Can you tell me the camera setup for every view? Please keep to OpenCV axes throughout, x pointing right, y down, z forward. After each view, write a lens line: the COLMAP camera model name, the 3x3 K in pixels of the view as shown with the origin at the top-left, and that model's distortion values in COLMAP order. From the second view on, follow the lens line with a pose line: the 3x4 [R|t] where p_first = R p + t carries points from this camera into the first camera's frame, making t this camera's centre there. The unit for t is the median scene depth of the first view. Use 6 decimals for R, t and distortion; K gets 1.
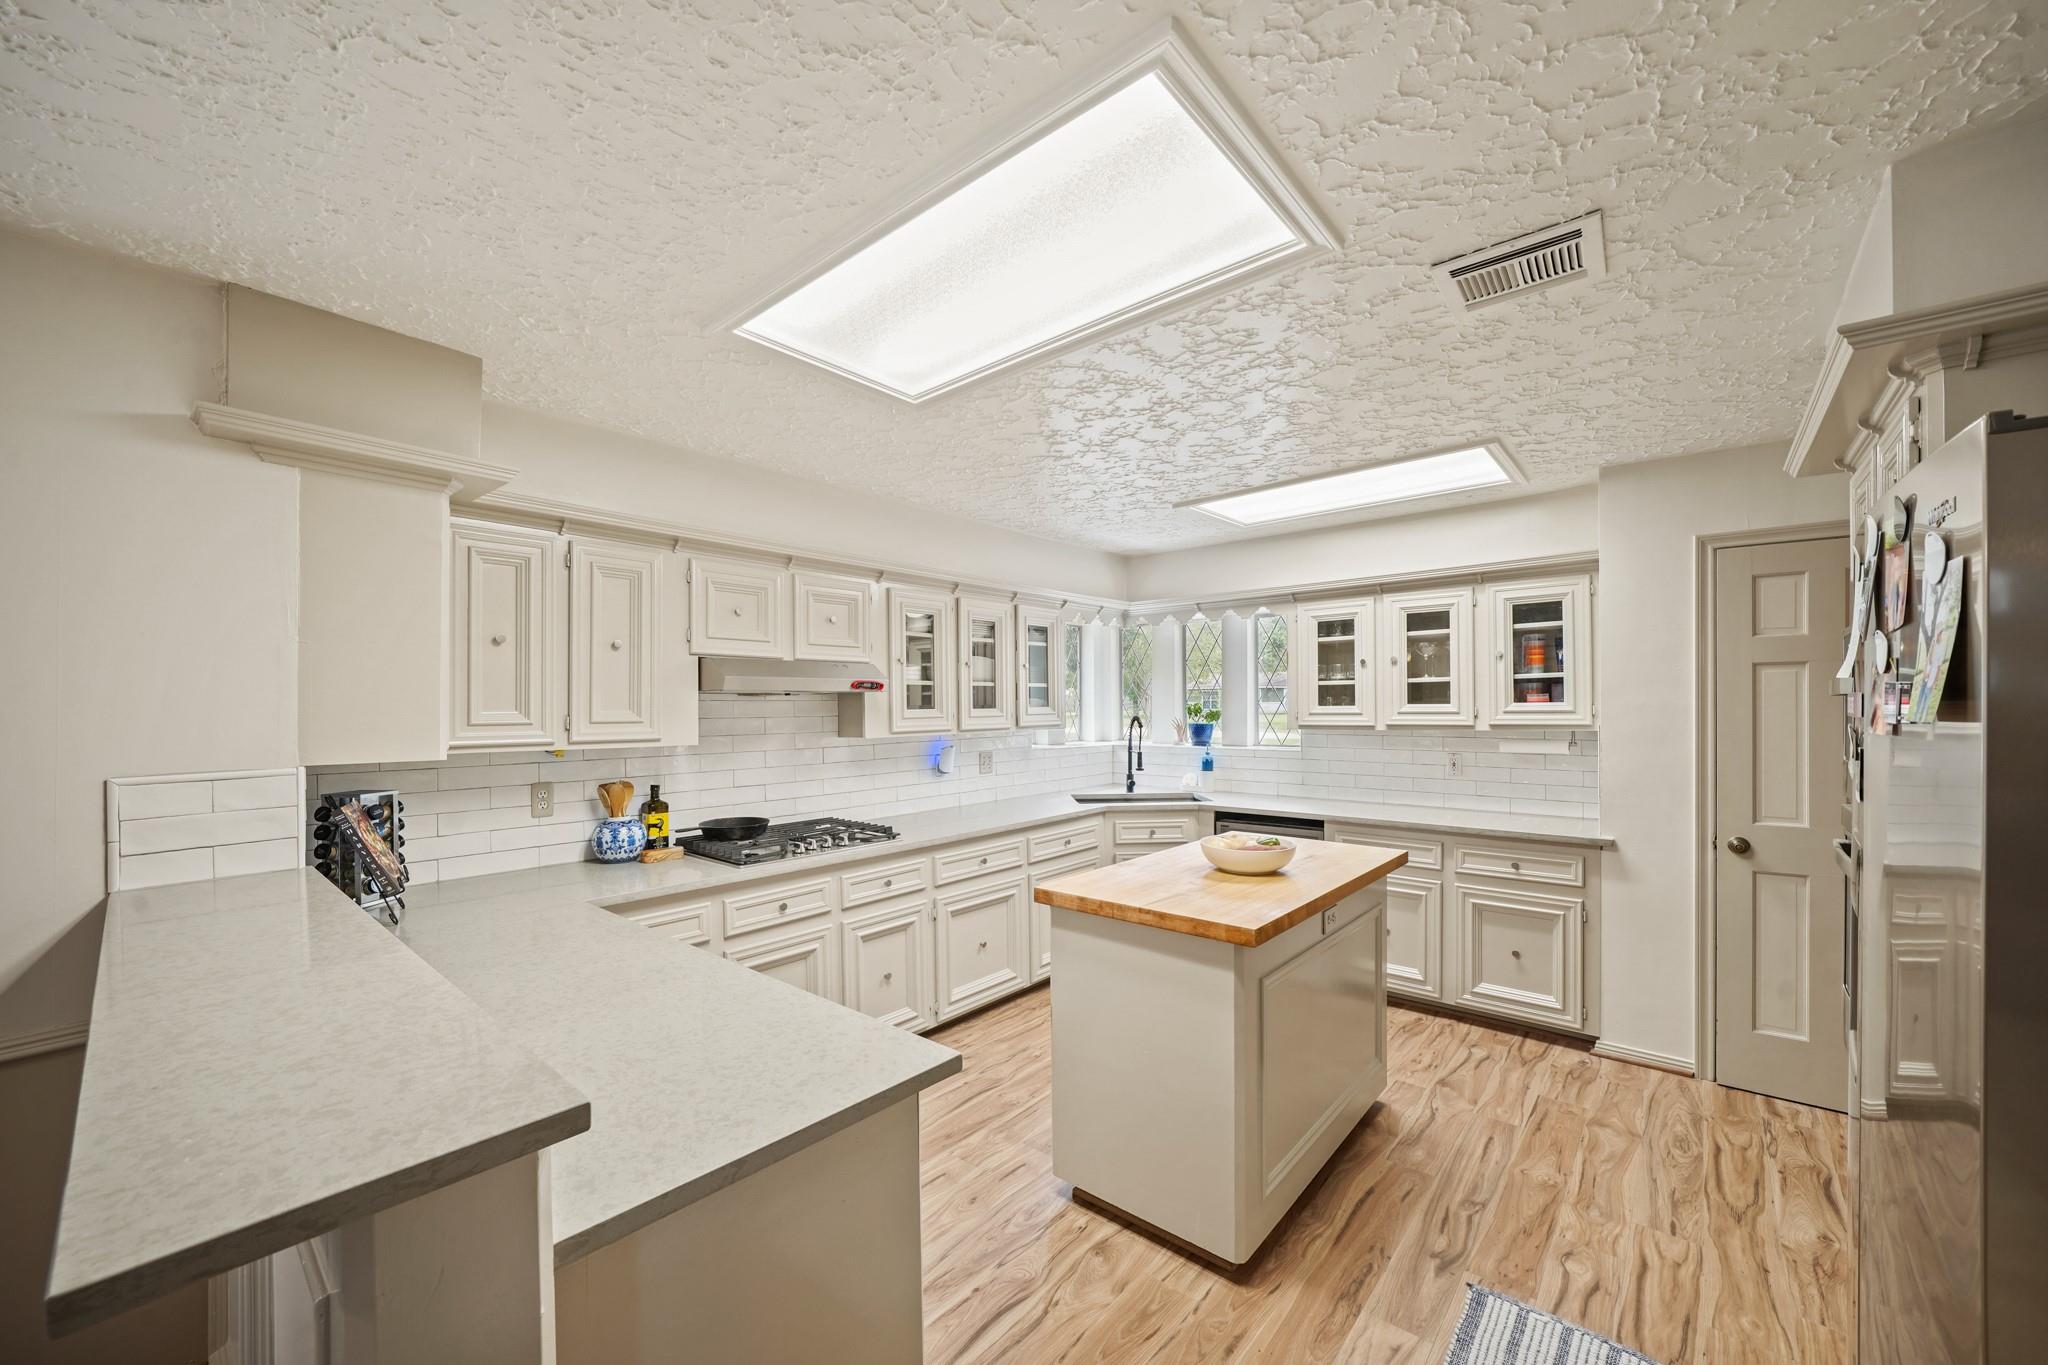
lens RADIAL K [[785.7, 0, 1014.3], [0, 785.7, 701.4], [0, 0, 1]] dist [-0.017771, 0.002296]
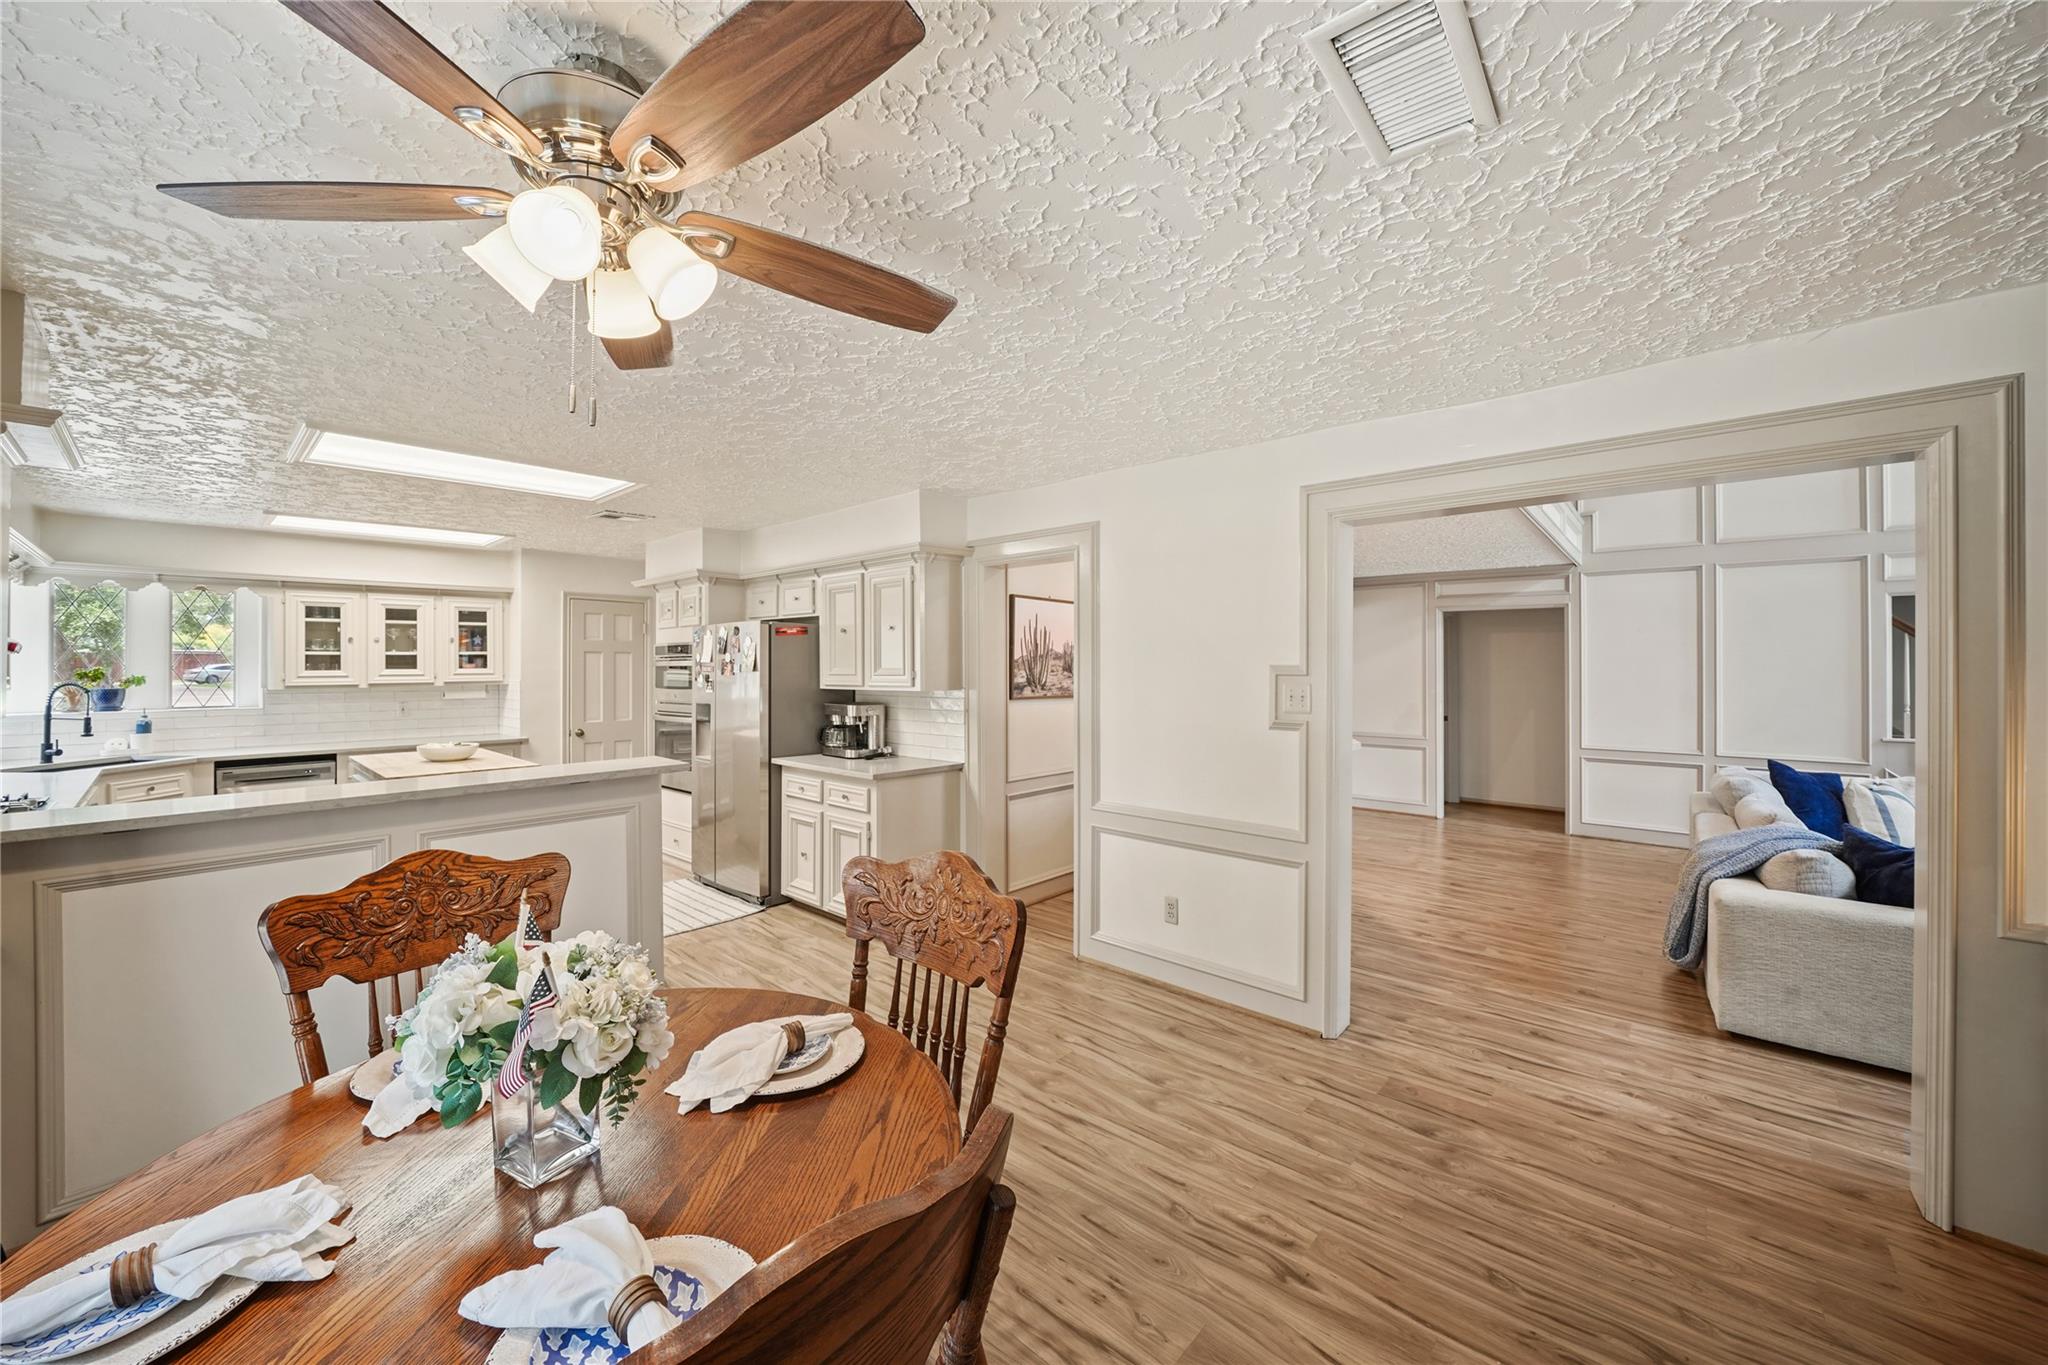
lens RADIAL K [[785.7, 0, 1009.3], [0, 785.7, 662.6], [0, 0, 1]] dist [-0.017771, 0.002296]
pose [[0.023185, 0.009752, 0.999684, -1.011537], [-0.004034, 0.999945, -0.009661, 0.000161], [-0.999723, -0.003809, 0.023223, -0.227859]]
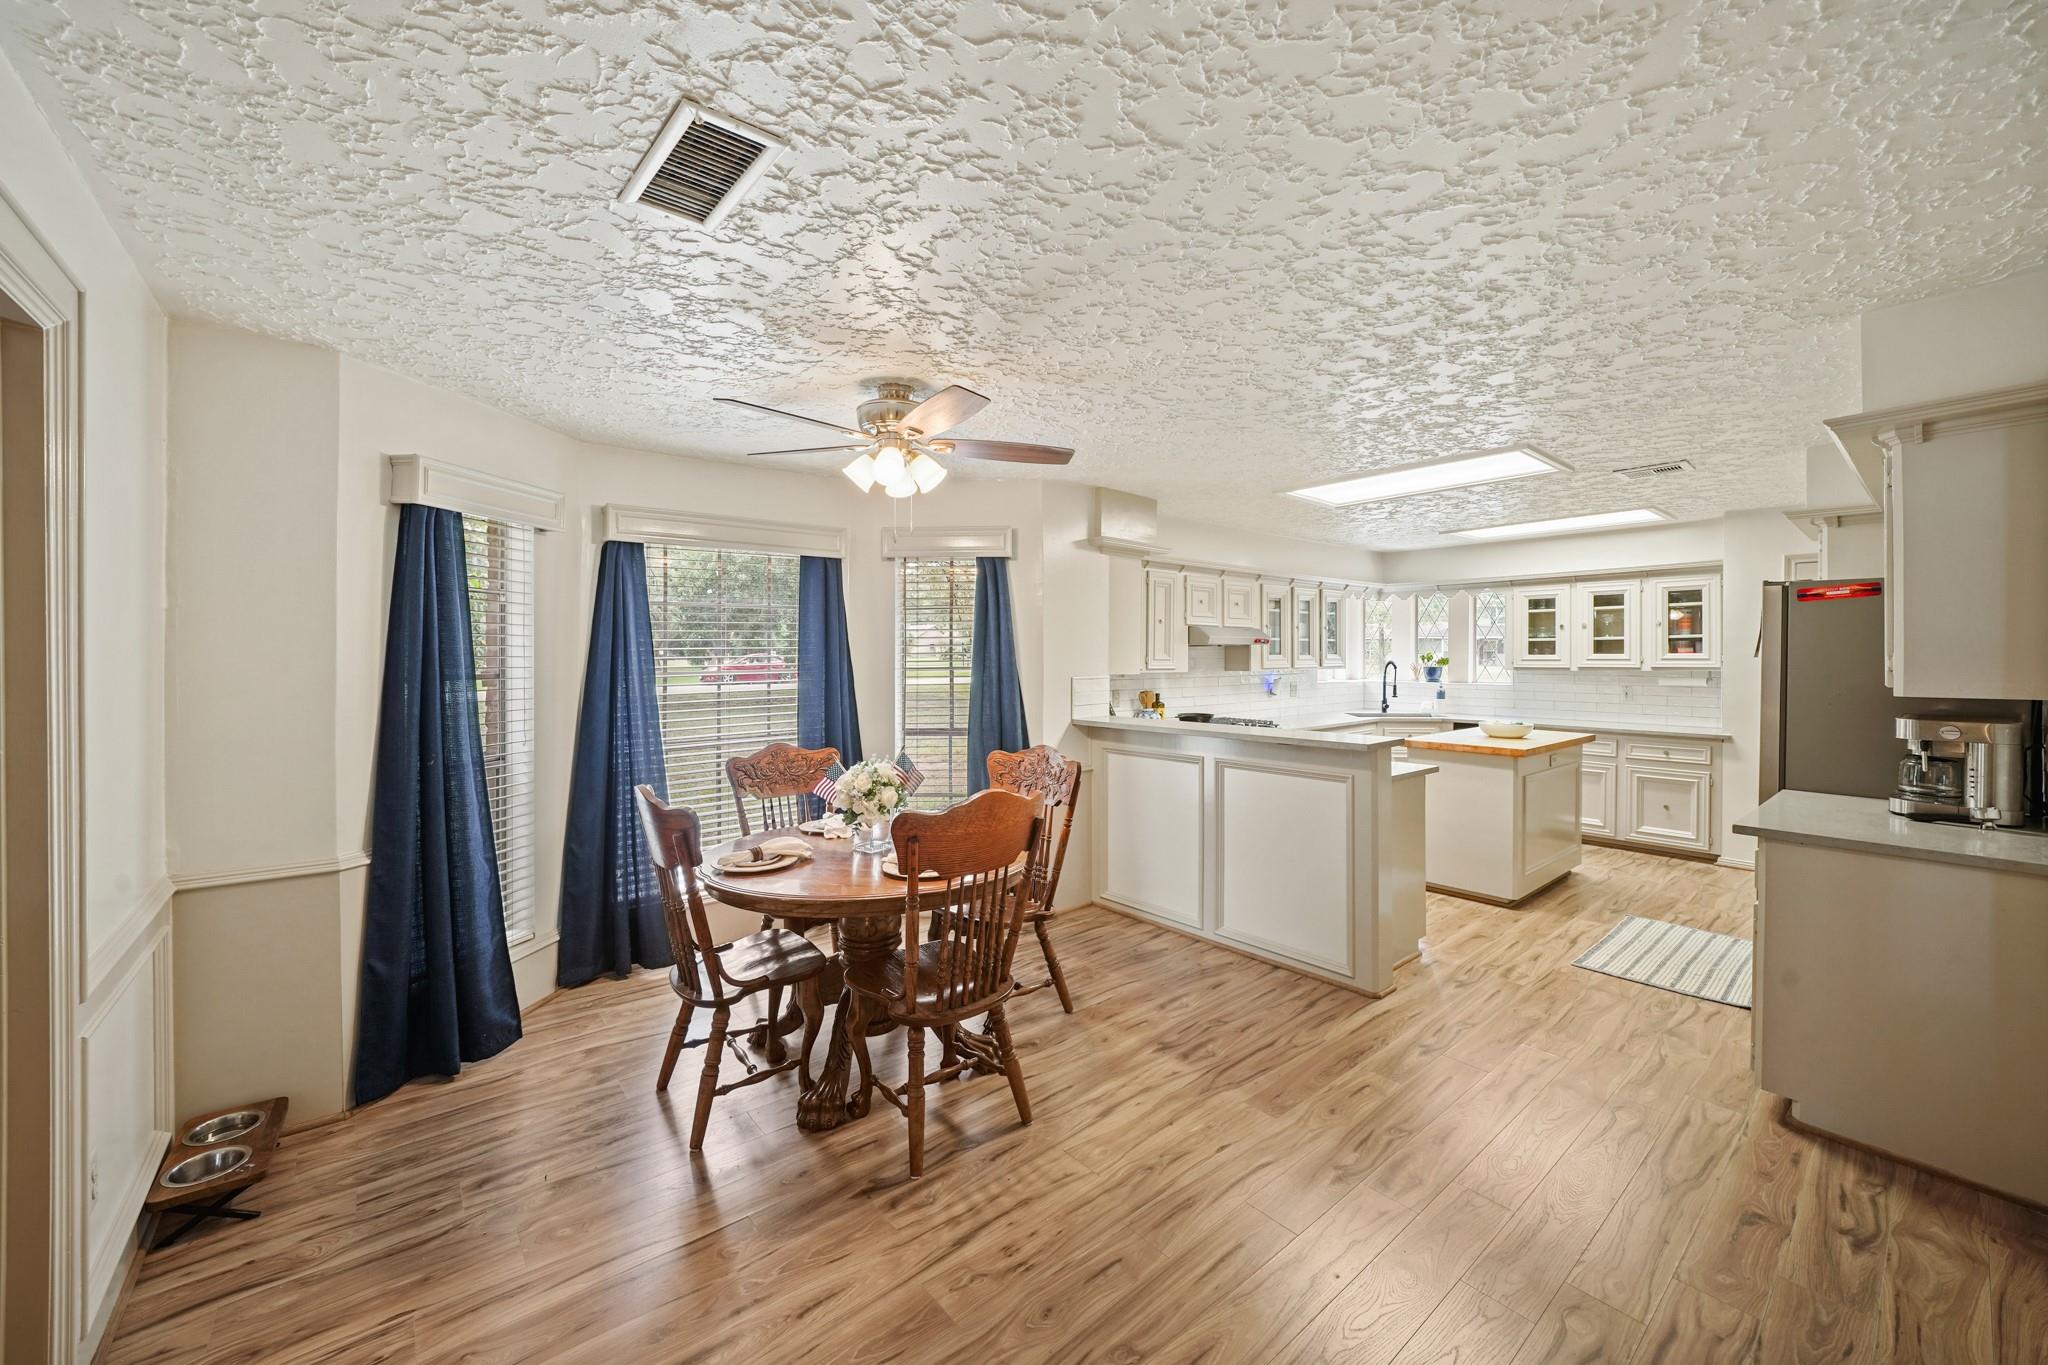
lens RADIAL K [[785.7, 0, 1007.5], [0, 785.7, 655.2], [0, 0, 1]] dist [-0.017771, 0.002296]
pose [[0.985638, 0.006774, -0.168738, -0.412436], [-0.005566, 0.999955, 0.007632, 0.000860], [0.168782, -0.006583, 0.985631, -0.774288]]
